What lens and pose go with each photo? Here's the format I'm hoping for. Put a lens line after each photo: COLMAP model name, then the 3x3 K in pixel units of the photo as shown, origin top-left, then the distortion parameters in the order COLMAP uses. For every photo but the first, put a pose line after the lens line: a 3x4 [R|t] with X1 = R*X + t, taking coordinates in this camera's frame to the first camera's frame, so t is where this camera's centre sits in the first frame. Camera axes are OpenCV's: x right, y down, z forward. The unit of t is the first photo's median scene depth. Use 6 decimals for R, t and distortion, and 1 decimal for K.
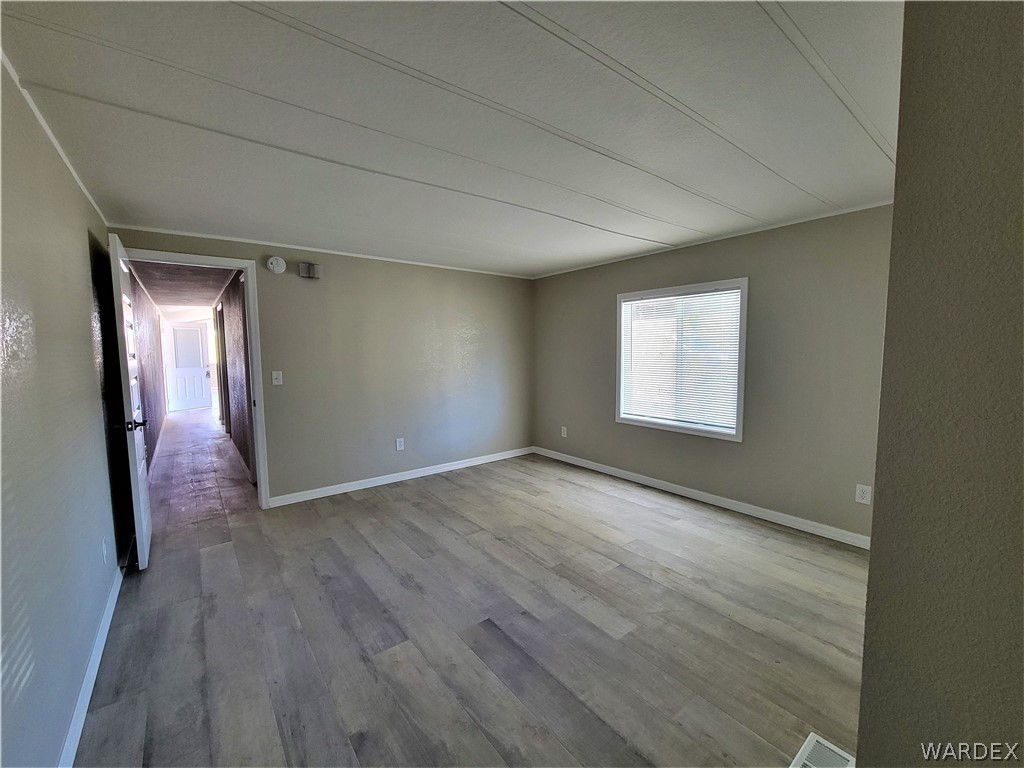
lens RADIAL K [[419.4, 0, 516.5], [0, 419.4, 384.2], [0, 0, 1]] dist [0.001492, -0.002112]
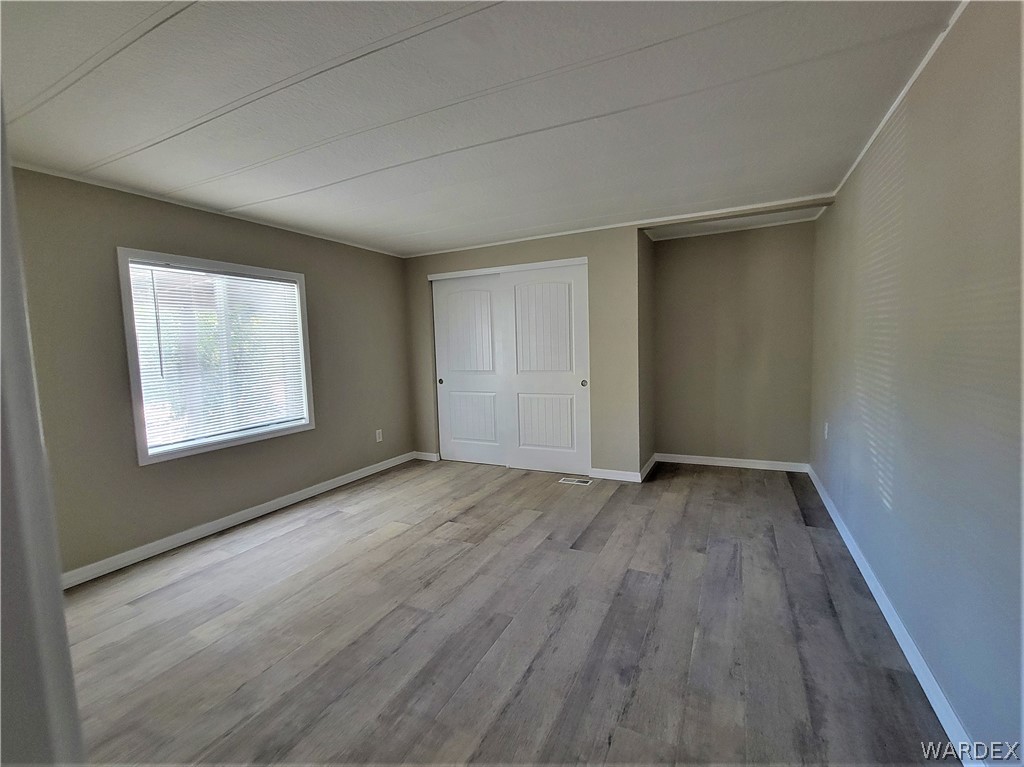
lens RADIAL K [[464.8, 0, 506.1], [0, 464.8, 386.8], [0, 0, 1]] dist [0.009761, -0.000221]
pose [[-0.433215, -0.060227, 0.899276, -0.838704], [0.109925, 0.986785, 0.119043, -0.061390], [-0.894562, 0.150424, -0.420870, 1.190034]]
